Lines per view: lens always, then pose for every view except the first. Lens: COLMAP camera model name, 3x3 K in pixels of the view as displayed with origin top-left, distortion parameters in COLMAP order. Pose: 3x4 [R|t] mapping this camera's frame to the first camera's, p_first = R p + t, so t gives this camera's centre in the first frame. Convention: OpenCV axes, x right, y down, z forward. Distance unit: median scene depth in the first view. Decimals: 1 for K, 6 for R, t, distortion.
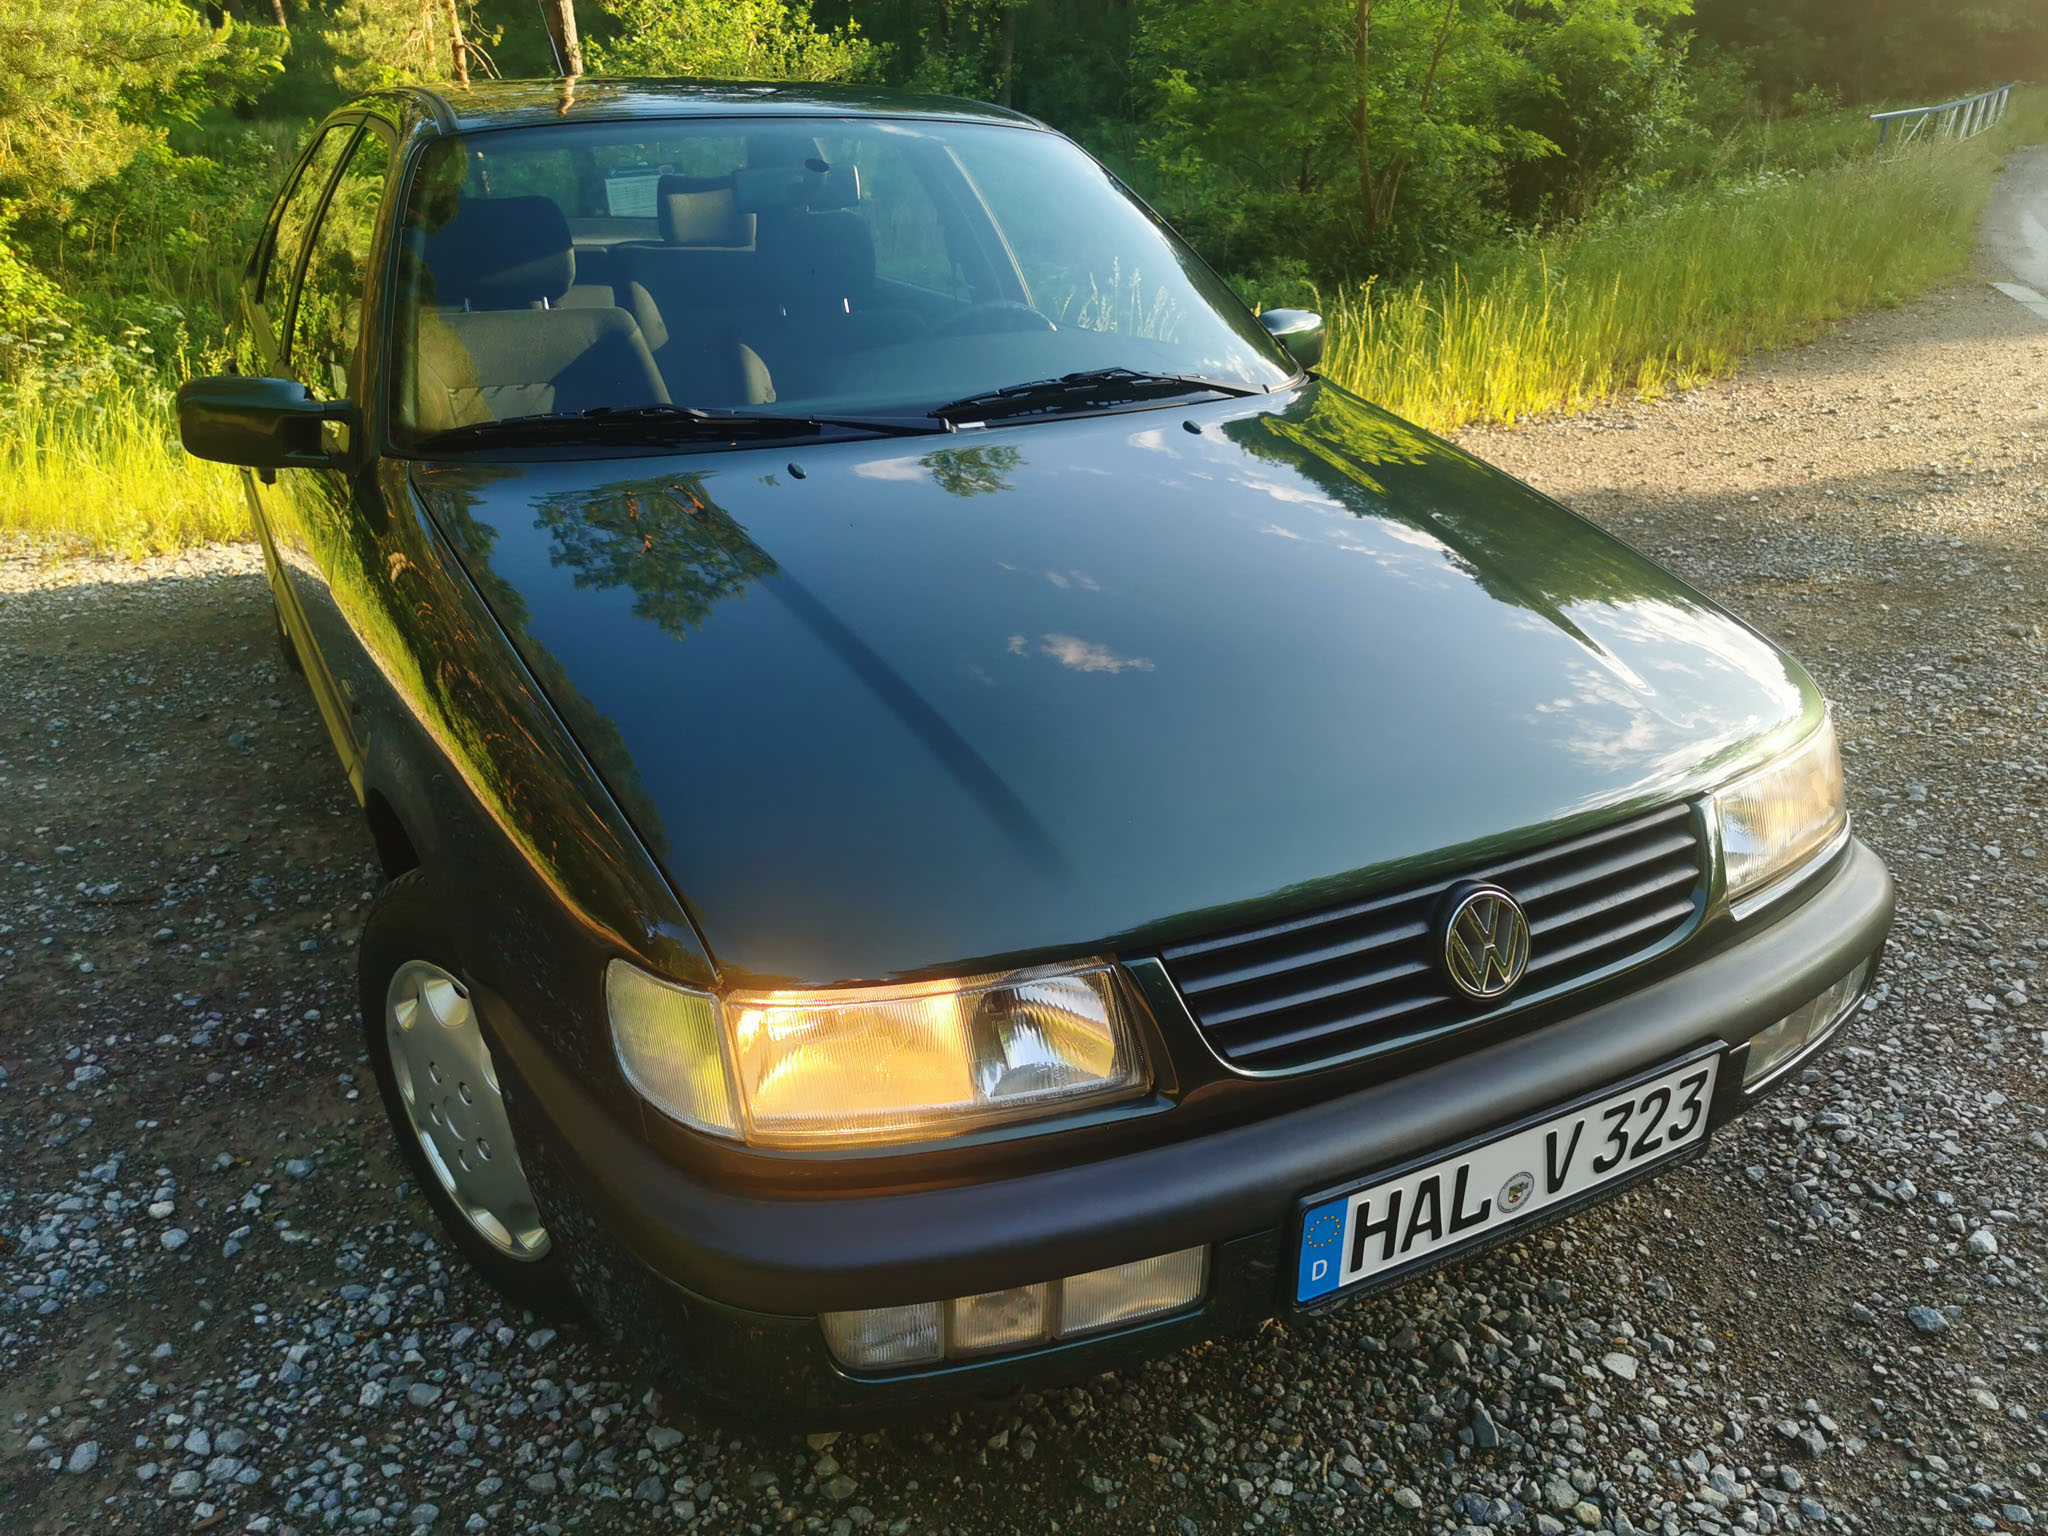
lens RADIAL K [[1595.9, 0, 1024.0], [0, 1595.9, 768.0], [0, 0, 1]] dist [0.033473, -0.048798]
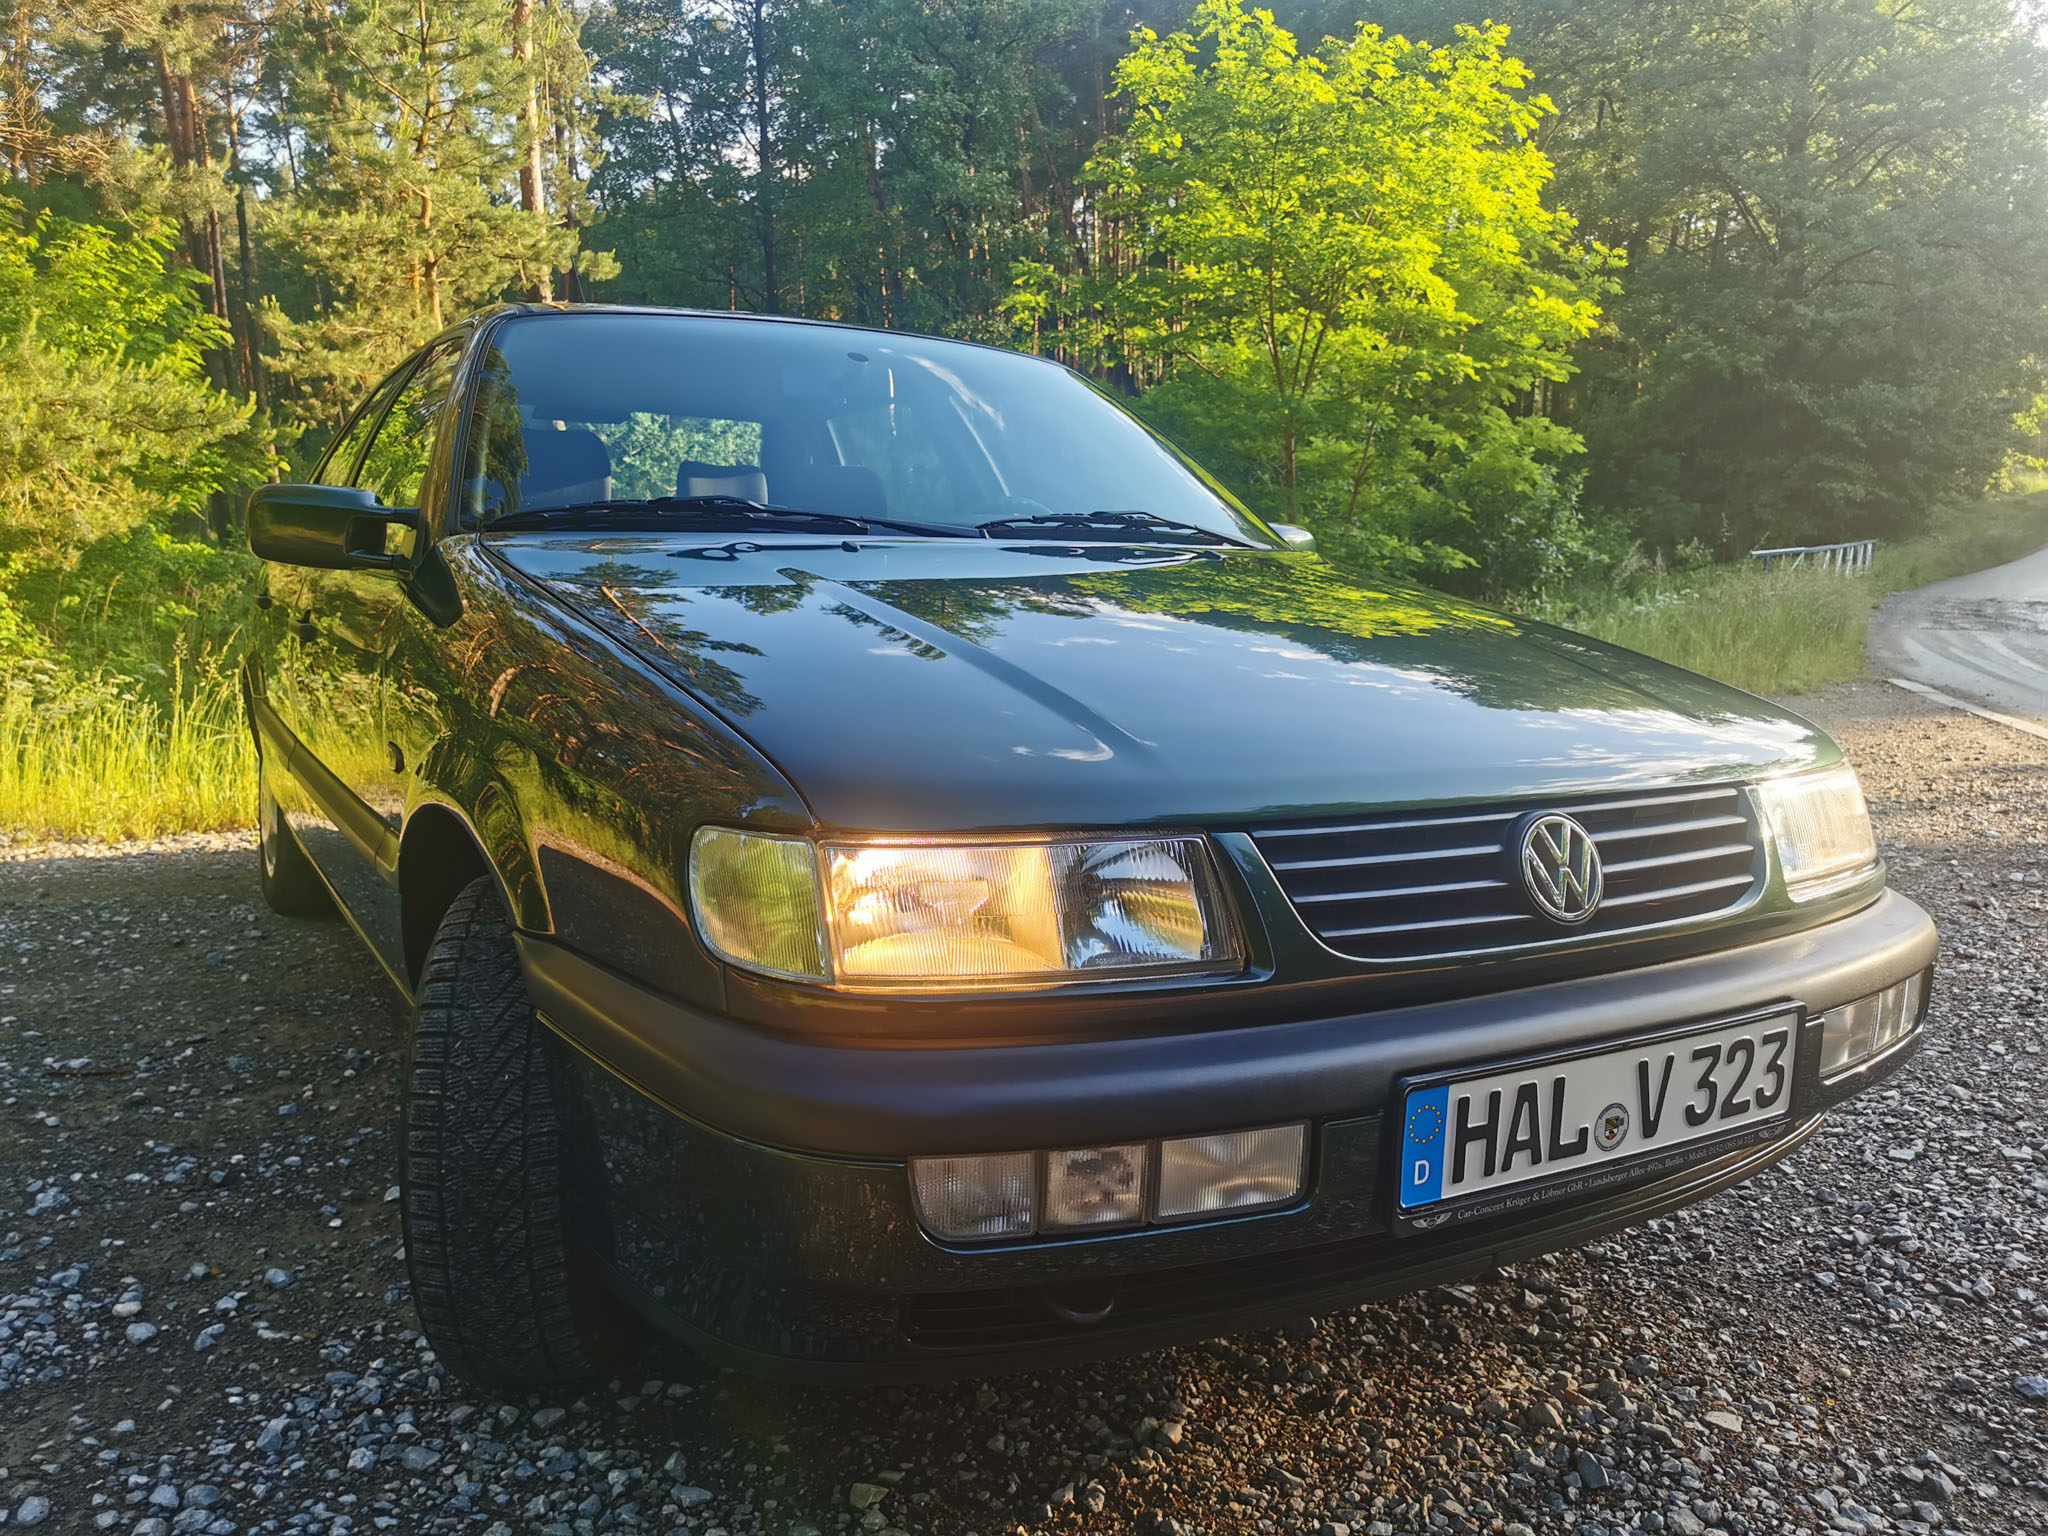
lens RADIAL K [[1631.6, 0, 1024.0], [0, 1631.6, 768.0], [0, 0, 1]] dist [-0.010373, 0.007374]
pose [[0.999157, 0.000971, 0.041033, -0.072329], [0.010743, 0.958675, -0.284301, 0.273275], [-0.039613, 0.284503, 0.957857, 0.005965]]
